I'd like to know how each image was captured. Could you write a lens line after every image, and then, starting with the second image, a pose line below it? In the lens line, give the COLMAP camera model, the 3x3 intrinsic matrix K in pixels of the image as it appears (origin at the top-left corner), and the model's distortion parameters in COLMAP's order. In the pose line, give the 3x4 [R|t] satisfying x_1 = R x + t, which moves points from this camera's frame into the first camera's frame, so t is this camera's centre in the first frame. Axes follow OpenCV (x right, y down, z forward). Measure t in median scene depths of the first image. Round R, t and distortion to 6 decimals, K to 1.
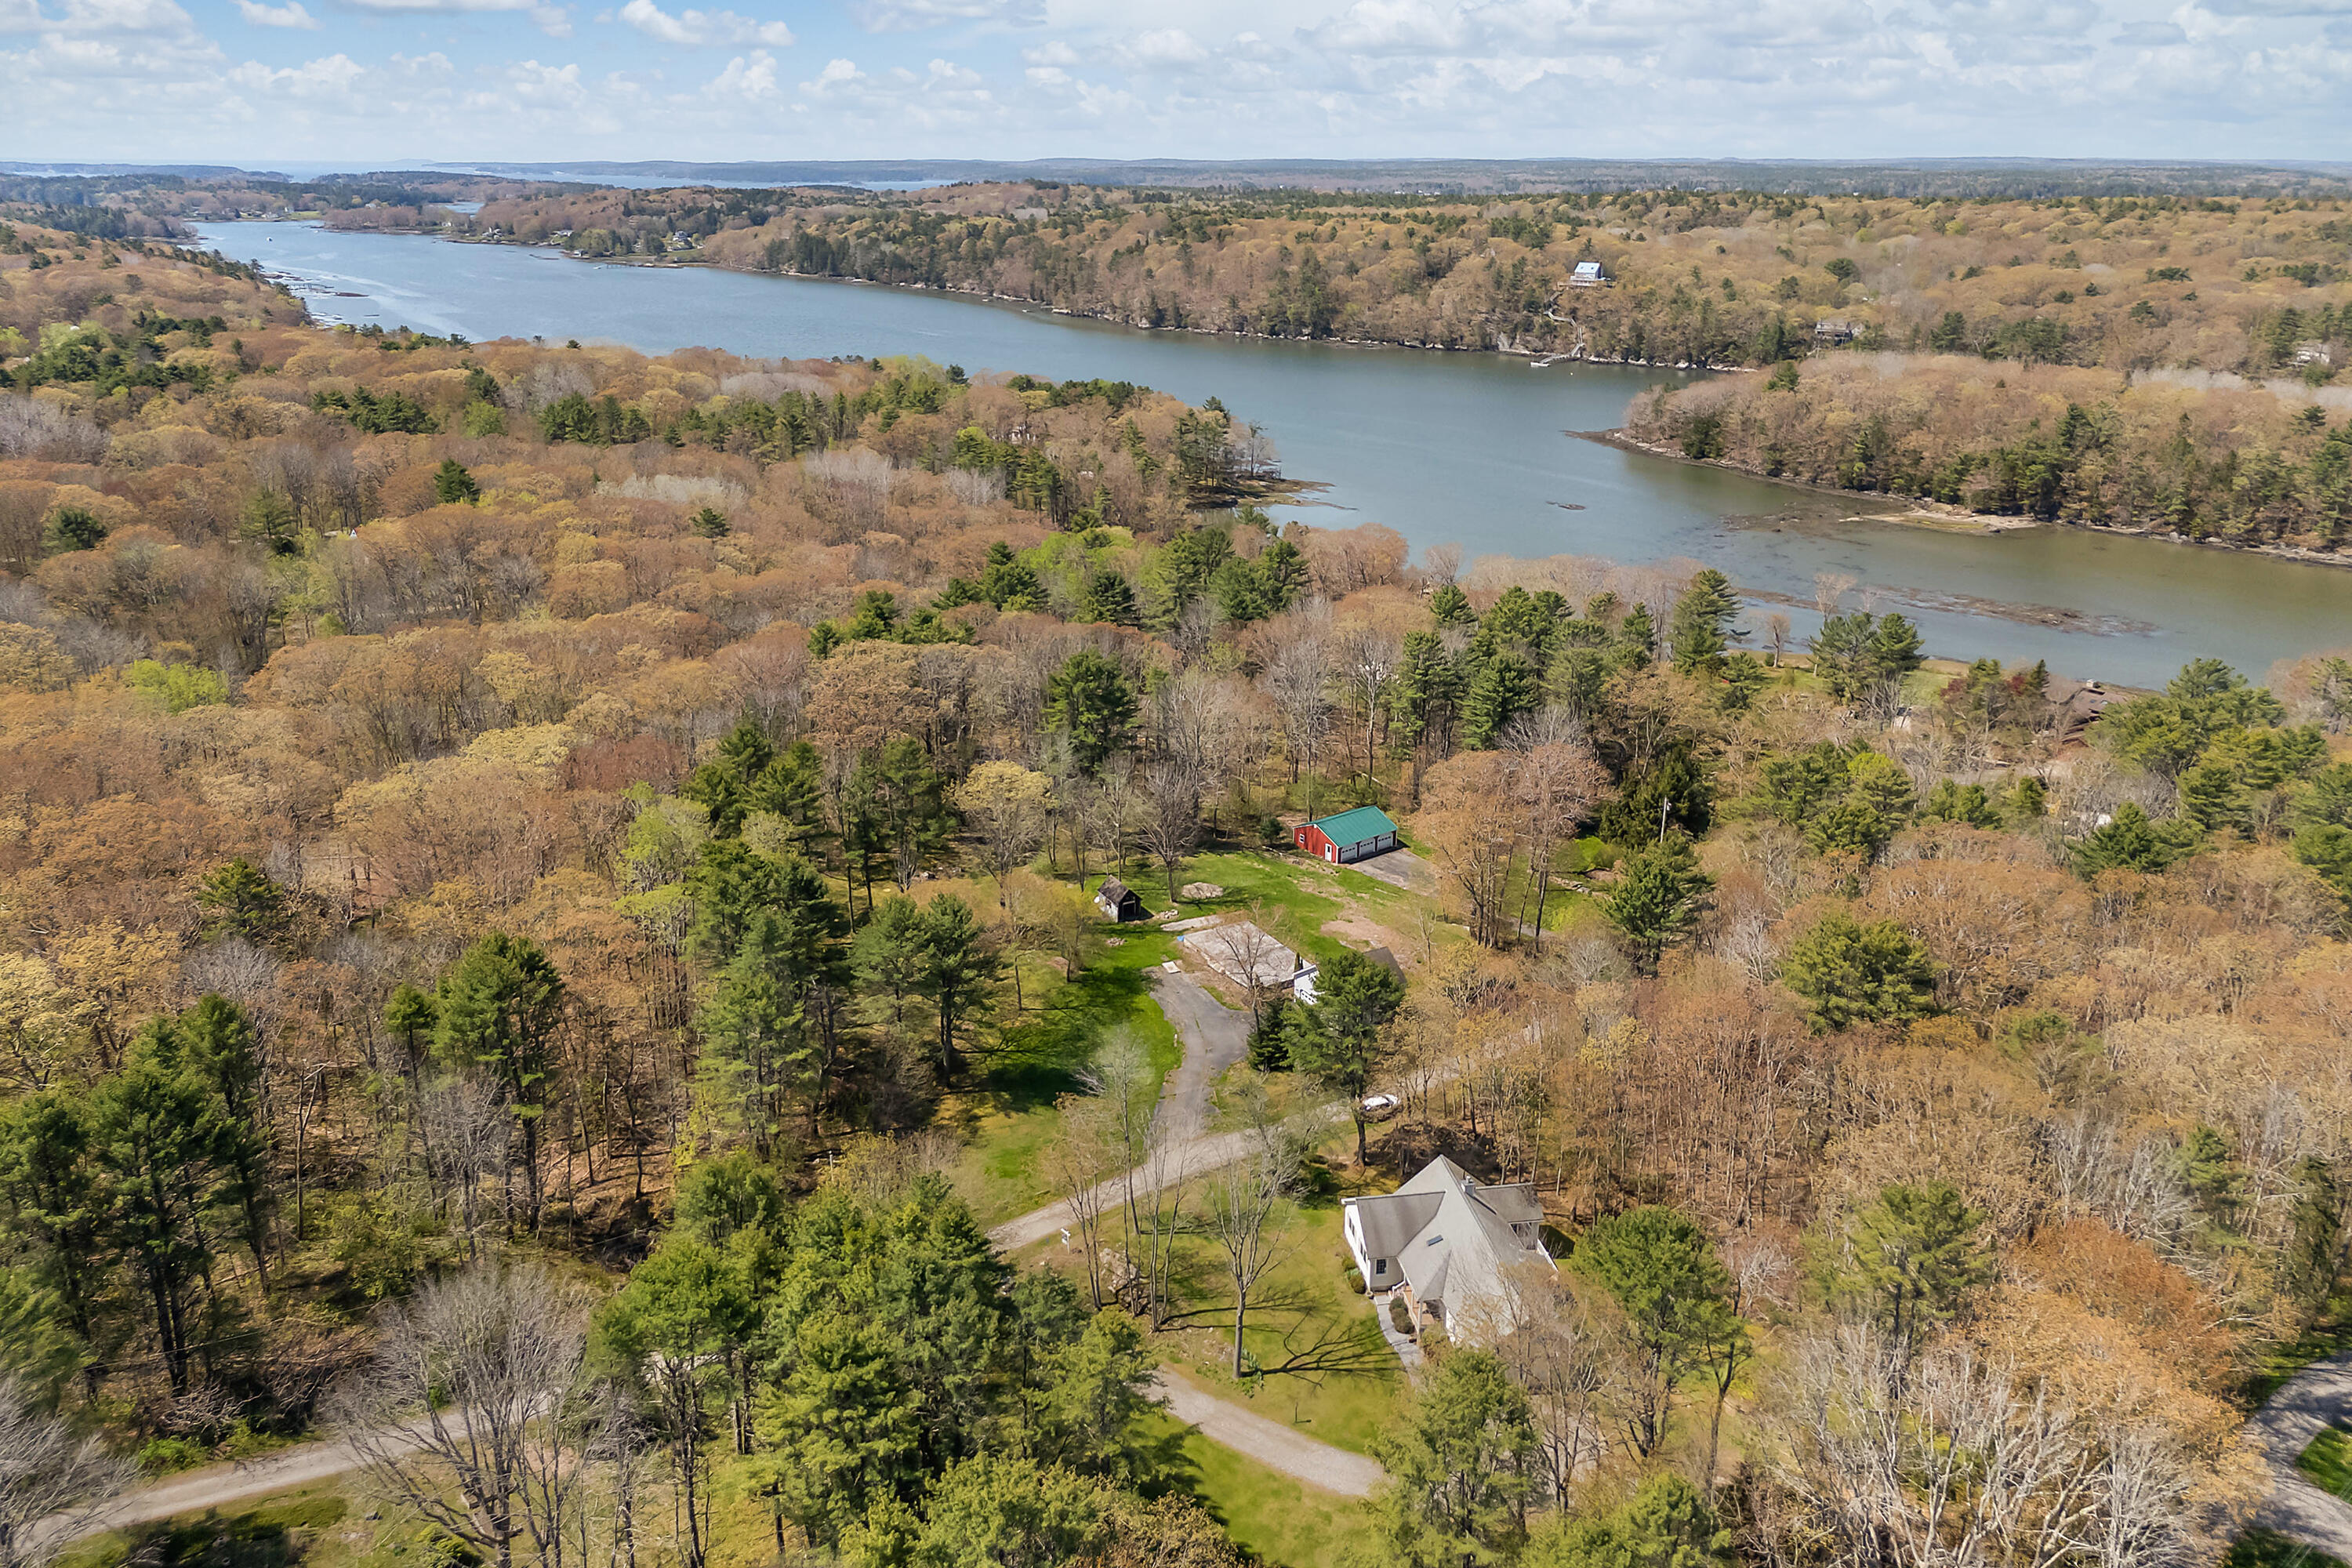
lens RADIAL K [[1670.5, 0, 1176.0], [0, 1670.5, 784.0], [0, 0, 1]] dist [0.116612, -0.000267]
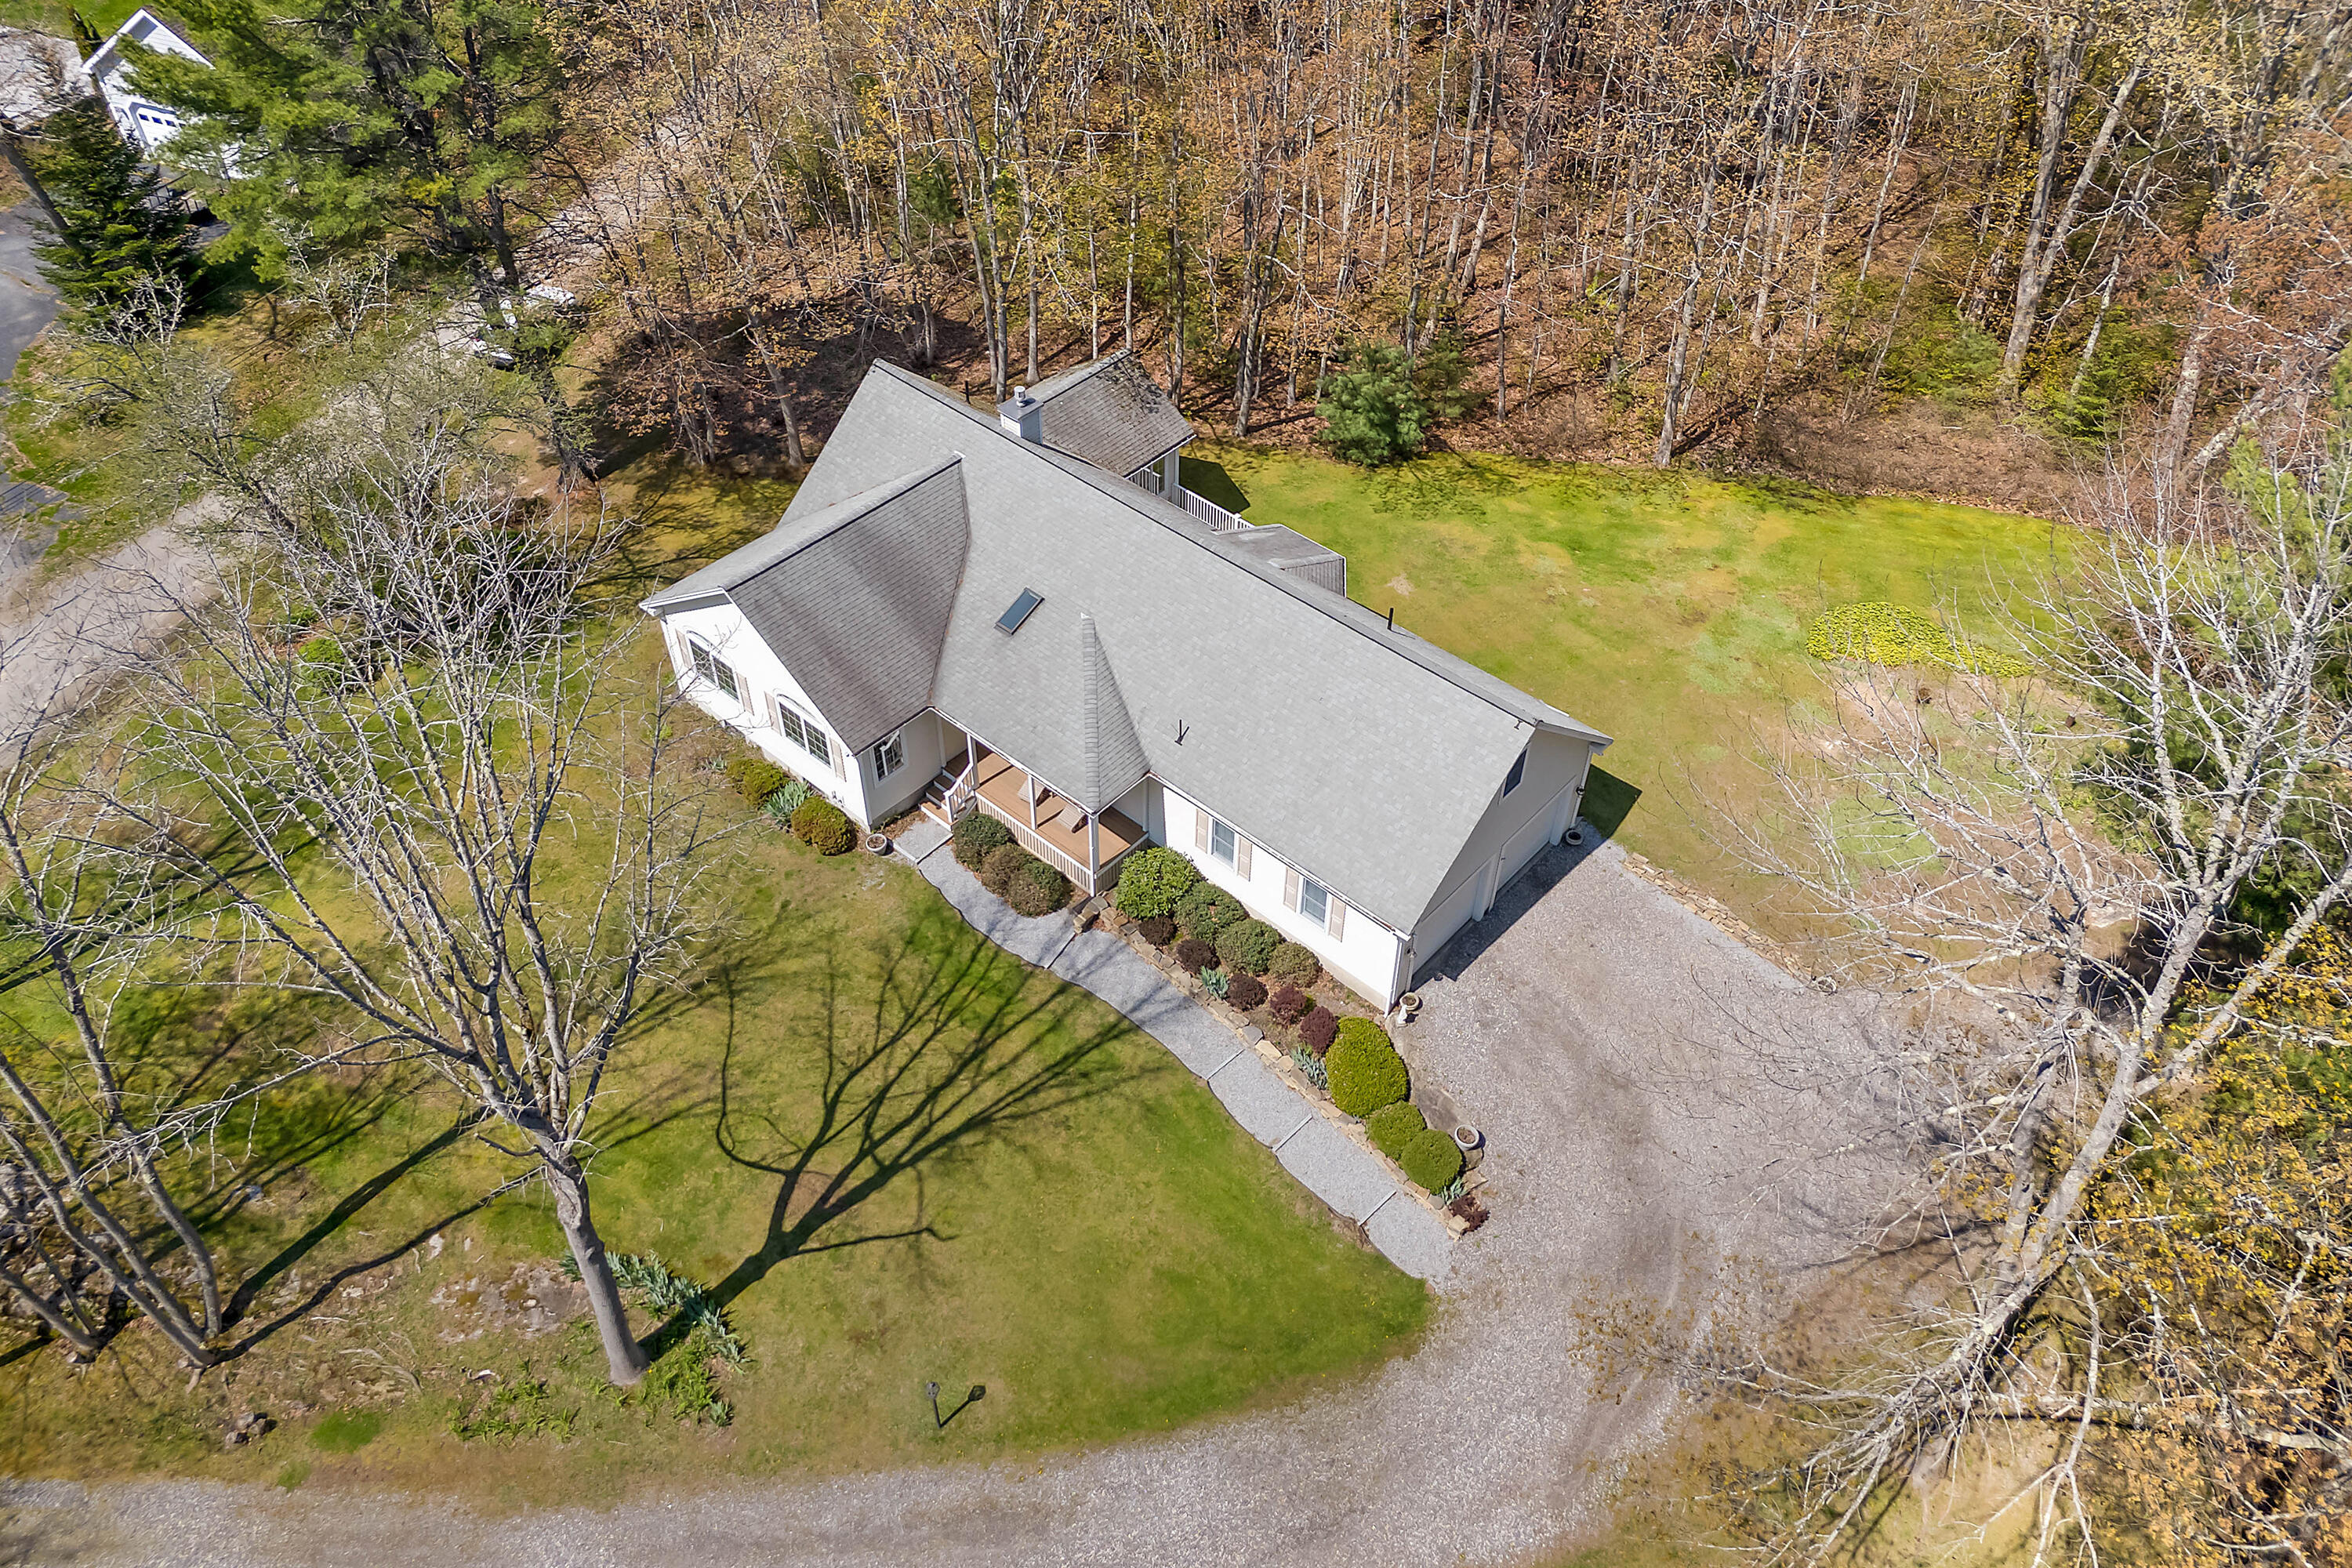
lens RADIAL K [[1670.5, 0, 1176.0], [0, 1670.5, 784.0], [0, 0, 1]] dist [0.116612, -0.000267]
pose [[0.776037, -0.448110, 0.443806, 0.023033], [0.206405, 0.845386, 0.492665, 0.149657], [-0.595956, -0.290722, 0.748543, 0.739726]]
